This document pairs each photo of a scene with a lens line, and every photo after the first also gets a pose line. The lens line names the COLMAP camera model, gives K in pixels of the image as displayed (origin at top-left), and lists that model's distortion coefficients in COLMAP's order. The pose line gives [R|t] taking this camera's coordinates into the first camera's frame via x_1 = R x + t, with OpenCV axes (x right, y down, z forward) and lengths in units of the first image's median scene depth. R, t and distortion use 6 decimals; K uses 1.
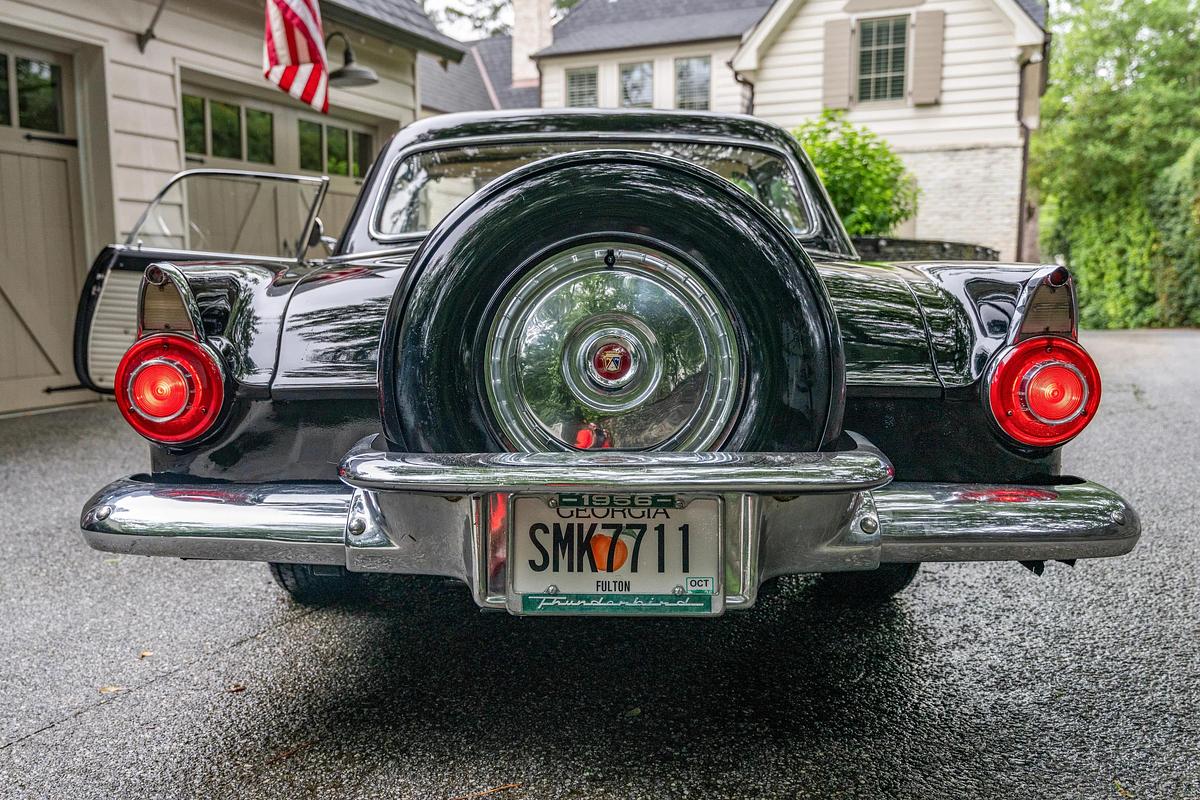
lens RADIAL K [[1023.3, 0, 564.3], [0, 1023.3, 439.5], [0, 0, 1]] dist [0.002632, 0.003974]
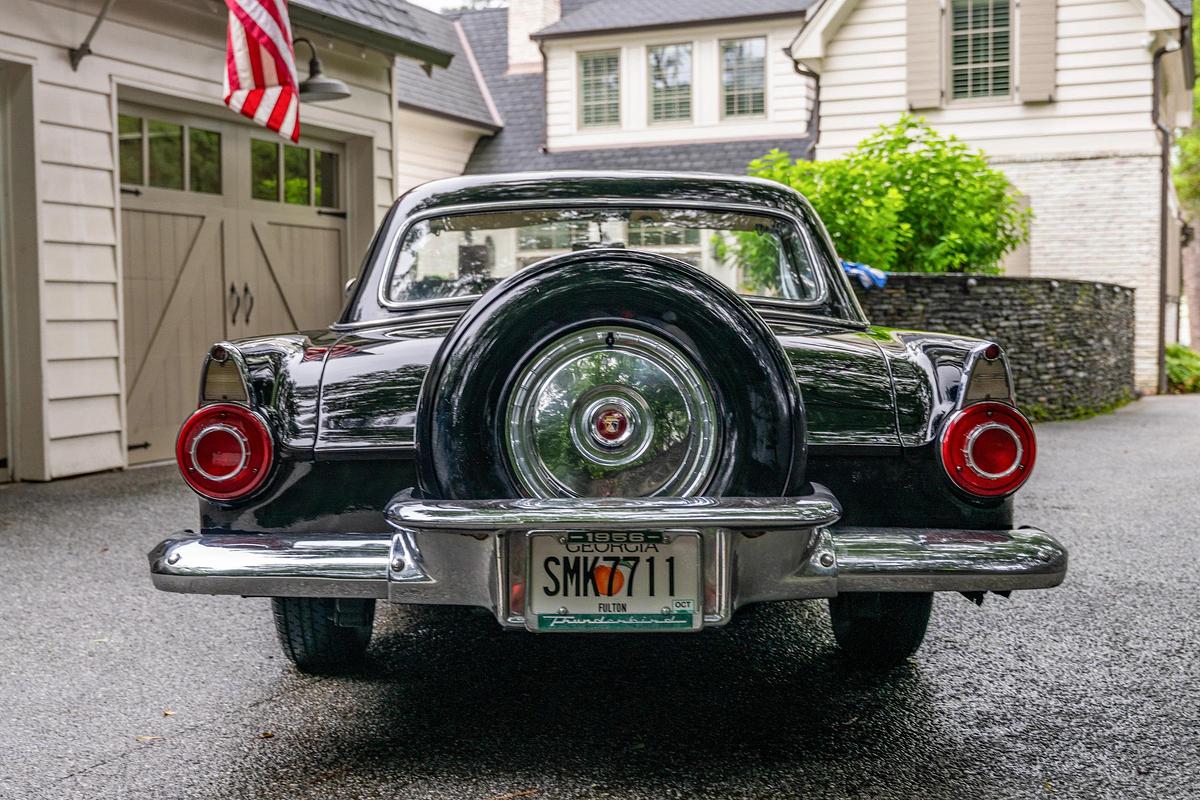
lens RADIAL K [[1448.0, 0, 616.4], [0, 1448.0, 397.6], [0, 0, 1]] dist [0.008120, -0.016260]
pose [[0.999647, -0.005991, 0.025867, 0.002329], [0.008563, 0.994897, -0.100532, 0.017397], [-0.025133, 0.100718, 0.994597, -0.190857]]
